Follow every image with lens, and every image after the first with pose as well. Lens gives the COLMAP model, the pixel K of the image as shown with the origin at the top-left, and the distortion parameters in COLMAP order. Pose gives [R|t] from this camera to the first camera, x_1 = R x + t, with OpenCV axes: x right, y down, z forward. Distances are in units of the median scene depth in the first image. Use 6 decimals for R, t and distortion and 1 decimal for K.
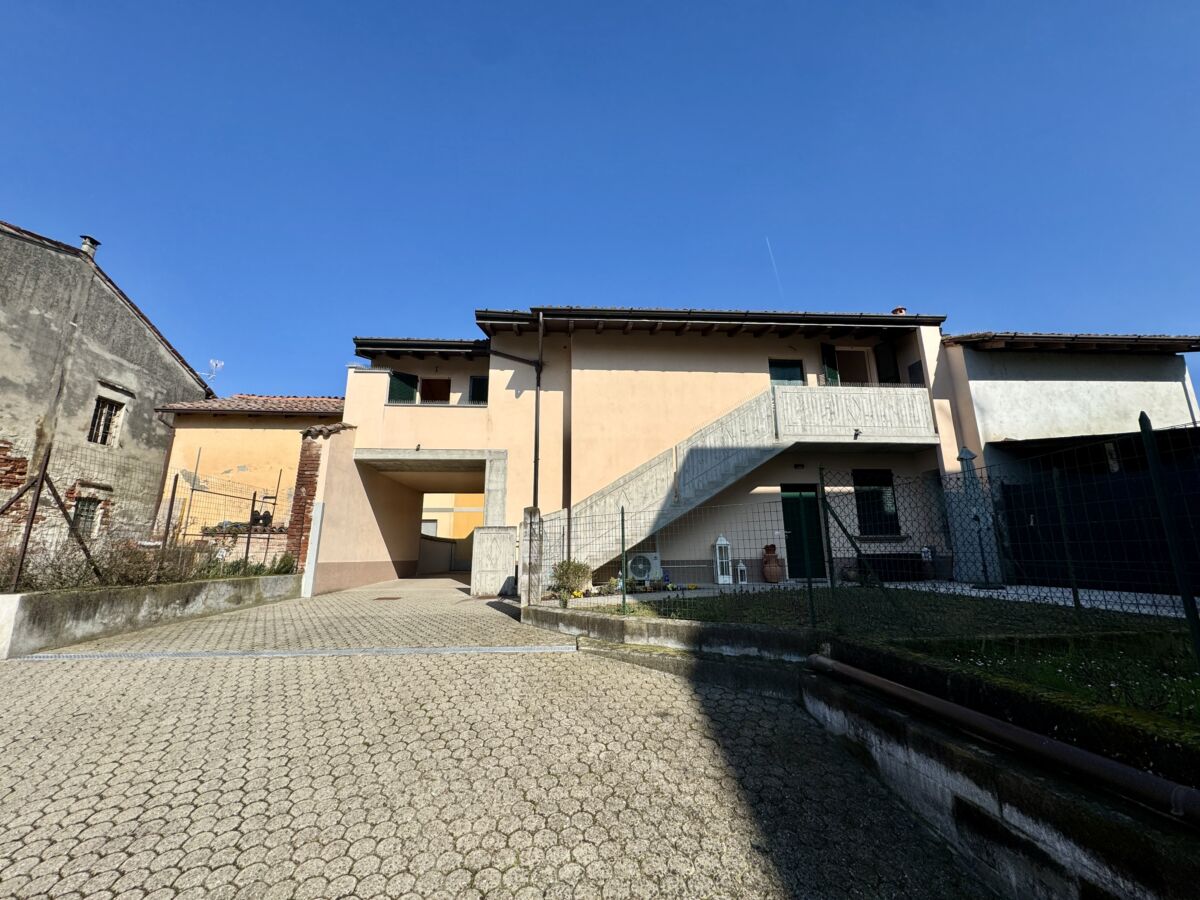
lens RADIAL K [[476.2, 0, 597.4], [0, 476.2, 452.4], [0, 0, 1]] dist [-0.001584, 0.001181]
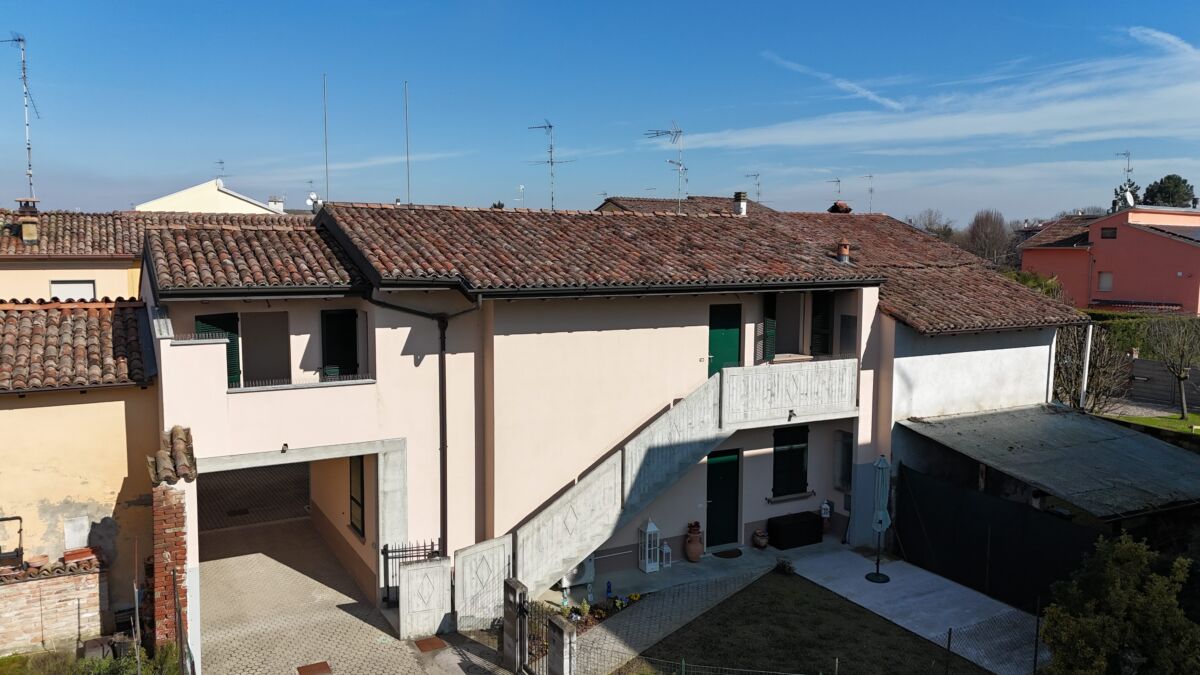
lens RADIAL K [[902.9, 0, 599.3], [0, 902.9, 337.1], [0, 0, 1]] dist [0.088184, -0.006268]
pose [[0.908913, -0.033116, 0.415668, -0.558748], [-0.102946, 0.948164, 0.300644, -0.693751], [-0.404078, -0.316050, 0.858390, -0.363154]]
